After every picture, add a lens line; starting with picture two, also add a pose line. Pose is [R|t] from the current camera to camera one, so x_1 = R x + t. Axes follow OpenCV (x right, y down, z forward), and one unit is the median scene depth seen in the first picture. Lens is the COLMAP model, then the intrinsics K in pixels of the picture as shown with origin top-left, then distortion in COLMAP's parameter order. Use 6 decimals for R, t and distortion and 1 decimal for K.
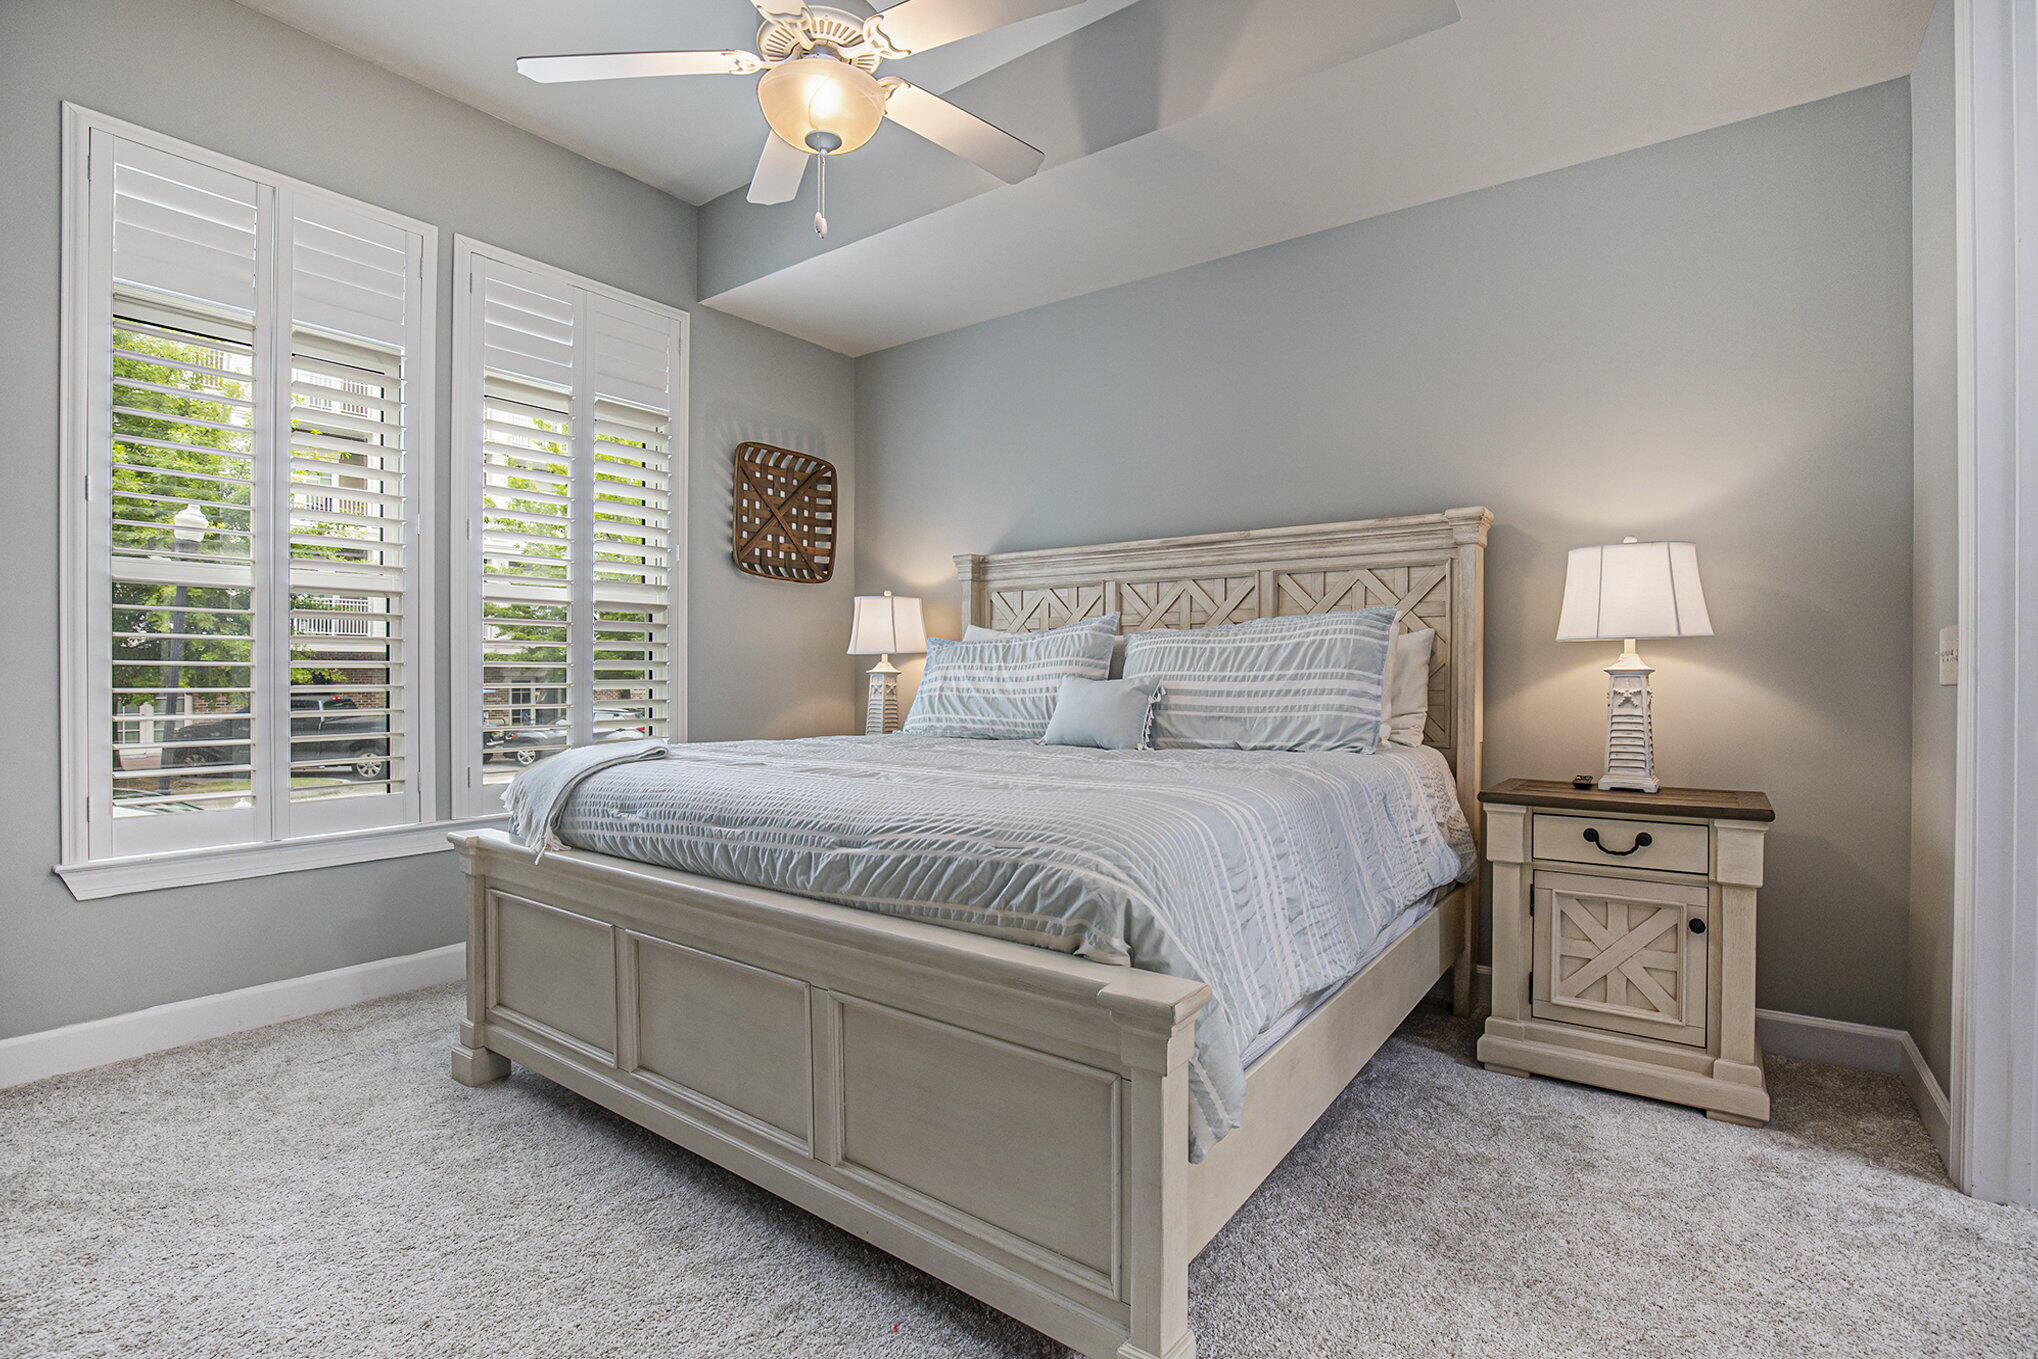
lens RADIAL K [[949.9, 0, 1027.2], [0, 949.9, 682.1], [0, 0, 1]] dist [-0.044442, 0.007776]
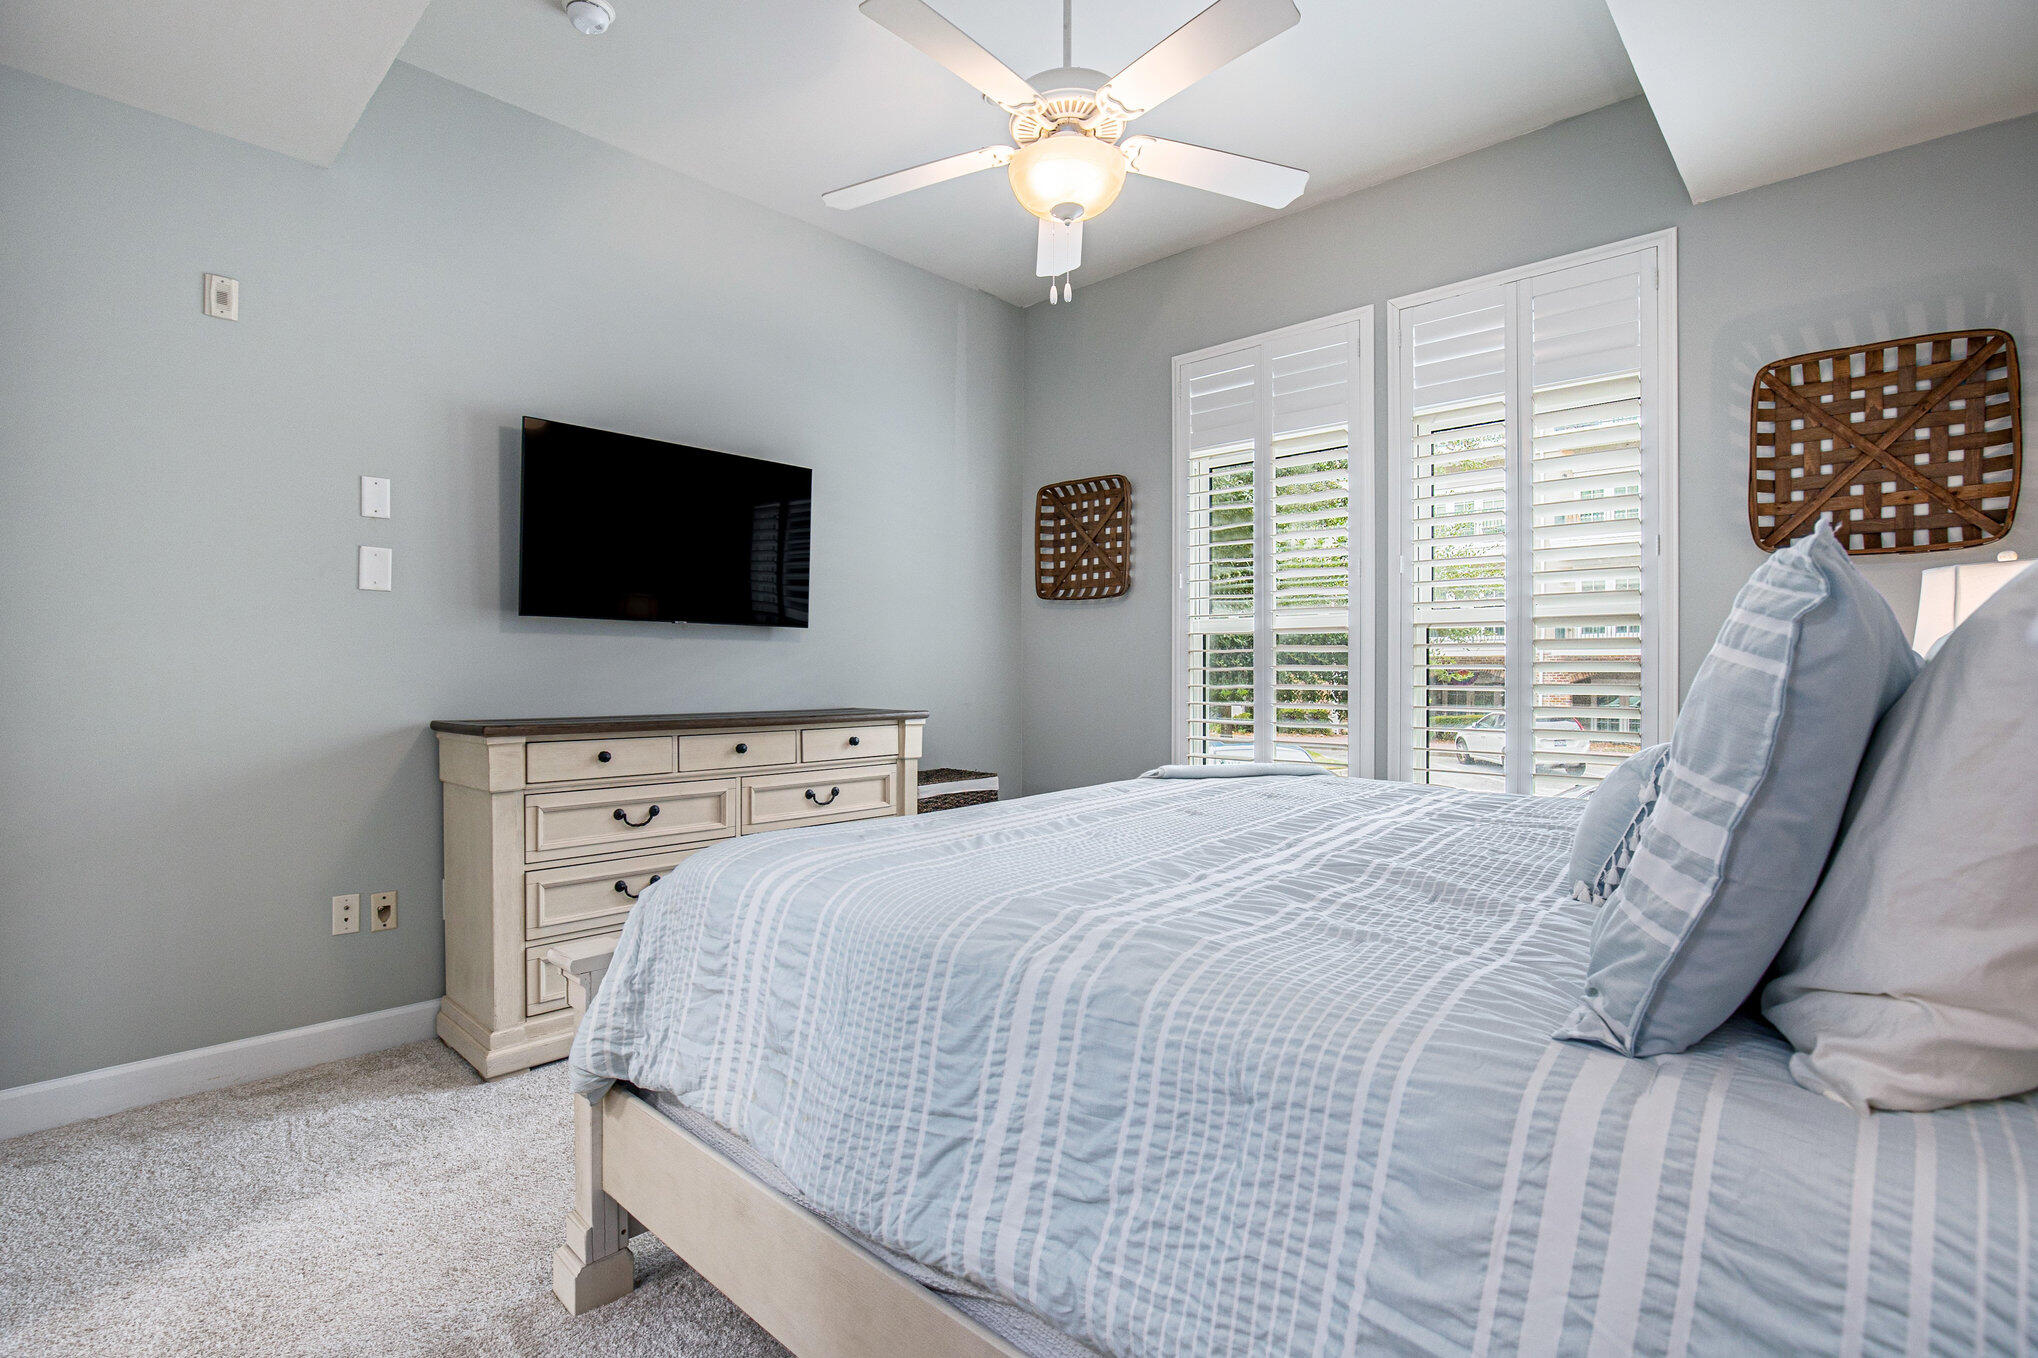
lens RADIAL K [[946.7, 0, 1019.0], [0, 946.7, 679.0], [0, 0, 1]] dist [-0.042806, 0.008028]
pose [[-0.121999, 0.005904, -0.992513, 0.527822], [-0.009927, 0.999925, 0.007168, -0.031556], [0.992481, 0.010727, -0.121931, 0.668415]]
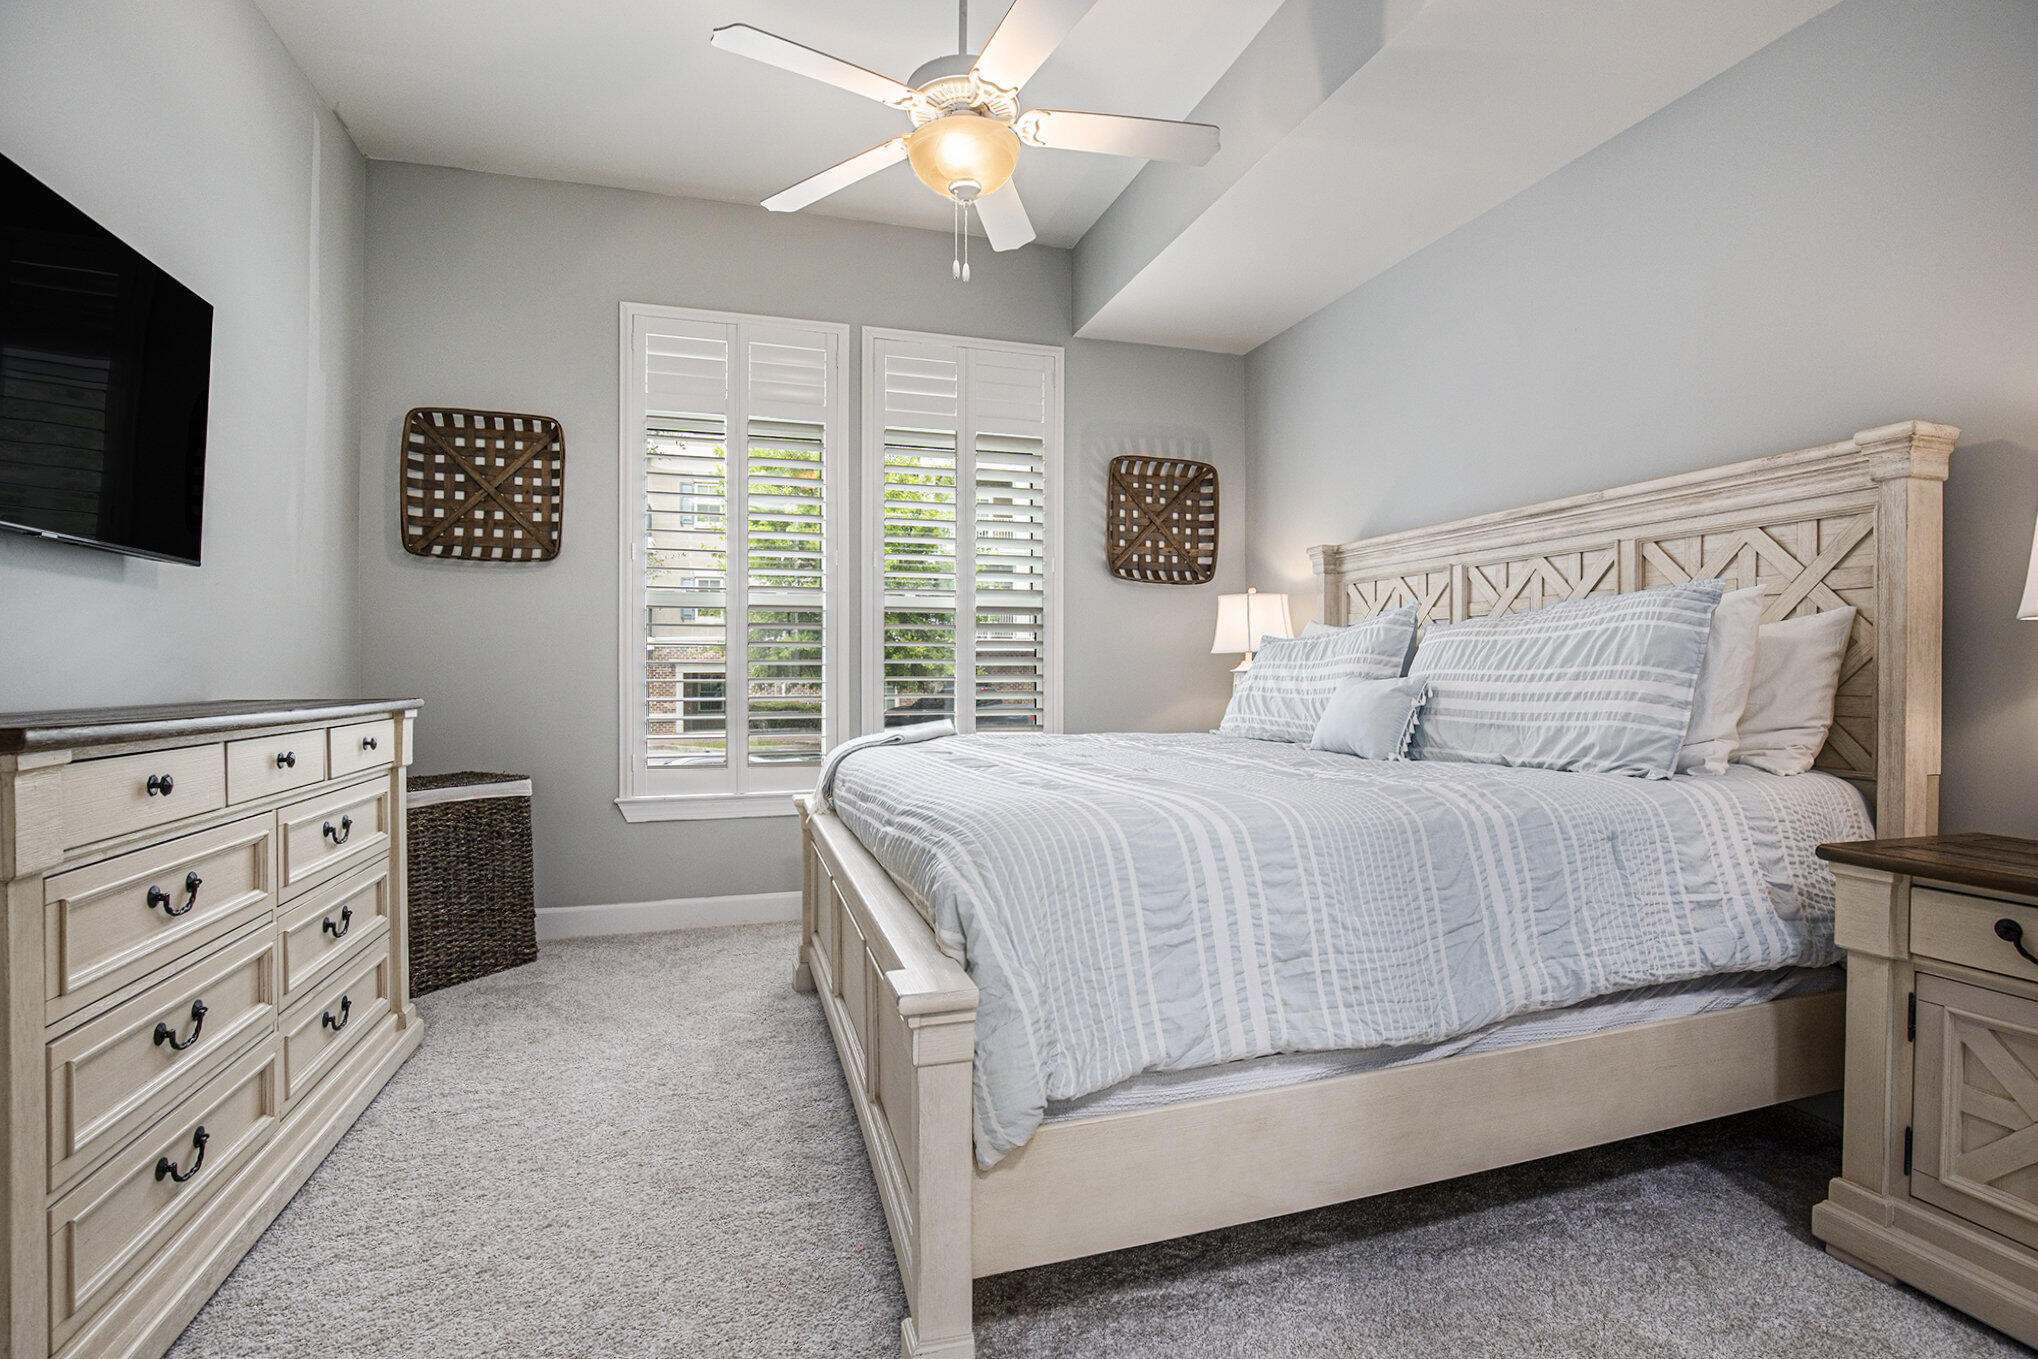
lens RADIAL K [[946.7, 0, 1019.0], [0, 946.7, 679.5], [0, 0, 1]] dist [-0.042806, 0.008028]
pose [[0.806348, 0.002106, -0.591438, 0.302162], [-0.002672, 0.999996, -0.000082, -0.001198], [0.591436, 0.001646, 0.806351, 0.085890]]
